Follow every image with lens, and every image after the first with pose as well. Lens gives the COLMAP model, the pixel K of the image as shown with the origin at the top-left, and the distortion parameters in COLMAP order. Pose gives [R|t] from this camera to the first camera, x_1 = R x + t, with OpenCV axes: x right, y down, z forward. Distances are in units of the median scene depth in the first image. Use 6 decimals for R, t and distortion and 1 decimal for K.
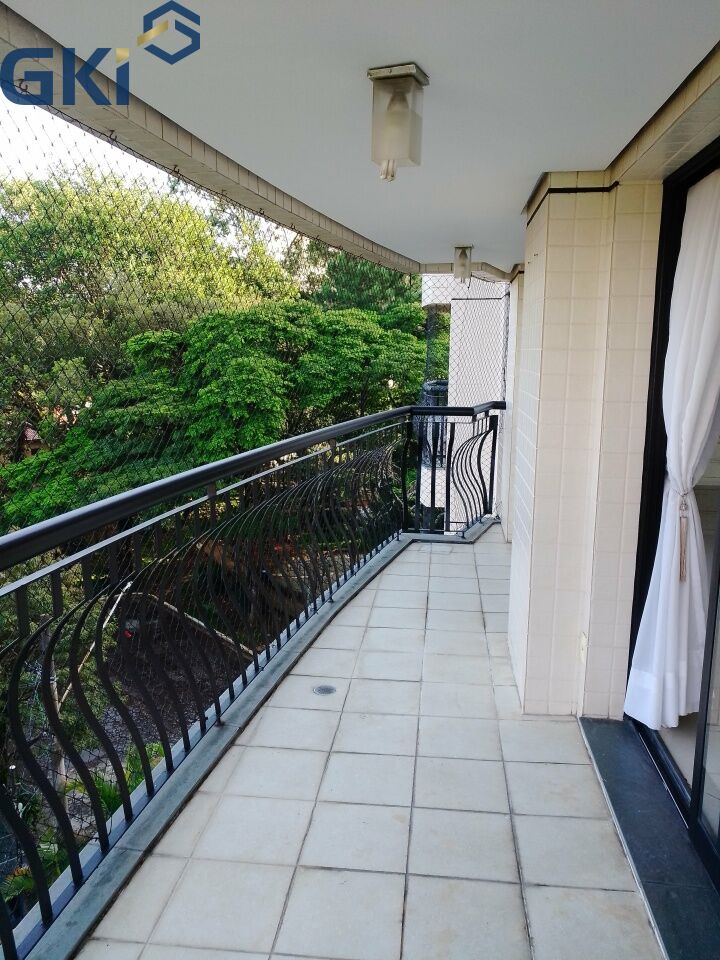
lens RADIAL K [[747.9, 0, 359.4], [0, 747.9, 476.9], [0, 0, 1]] dist [0.013205, -0.006248]
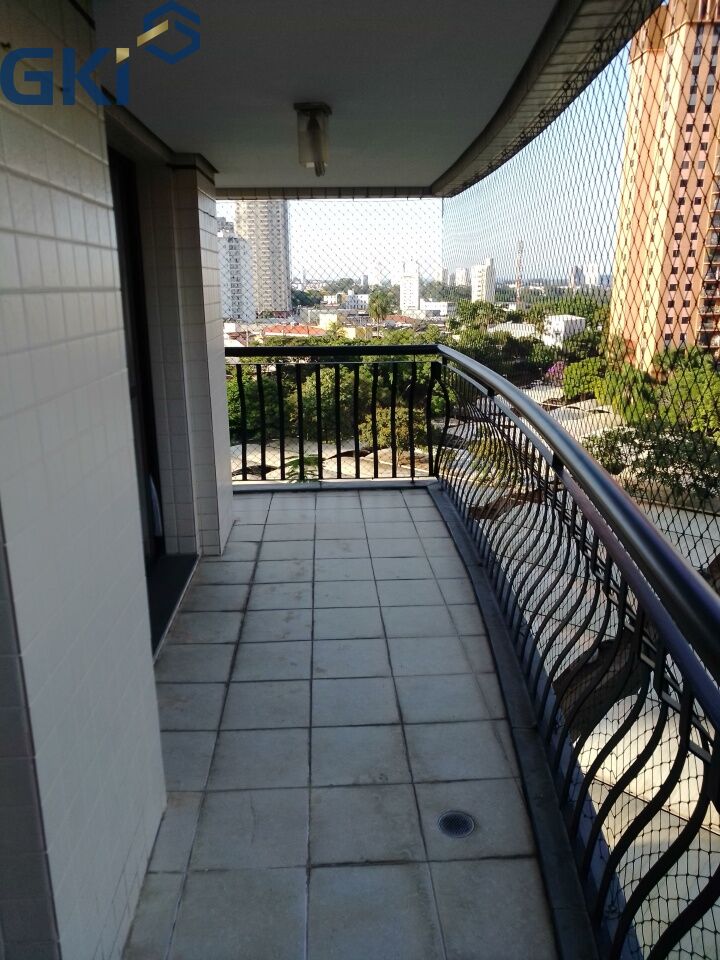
lens RADIAL K [[747.9, 0, 359.4], [0, 747.9, 476.9], [0, 0, 1]] dist [0.013205, -0.006248]
pose [[-0.986313, 0.043640, -0.159003, 0.149447], [-0.025073, 0.913427, 0.406229, -0.297201], [0.162965, 0.404656, -0.899831, 1.711429]]
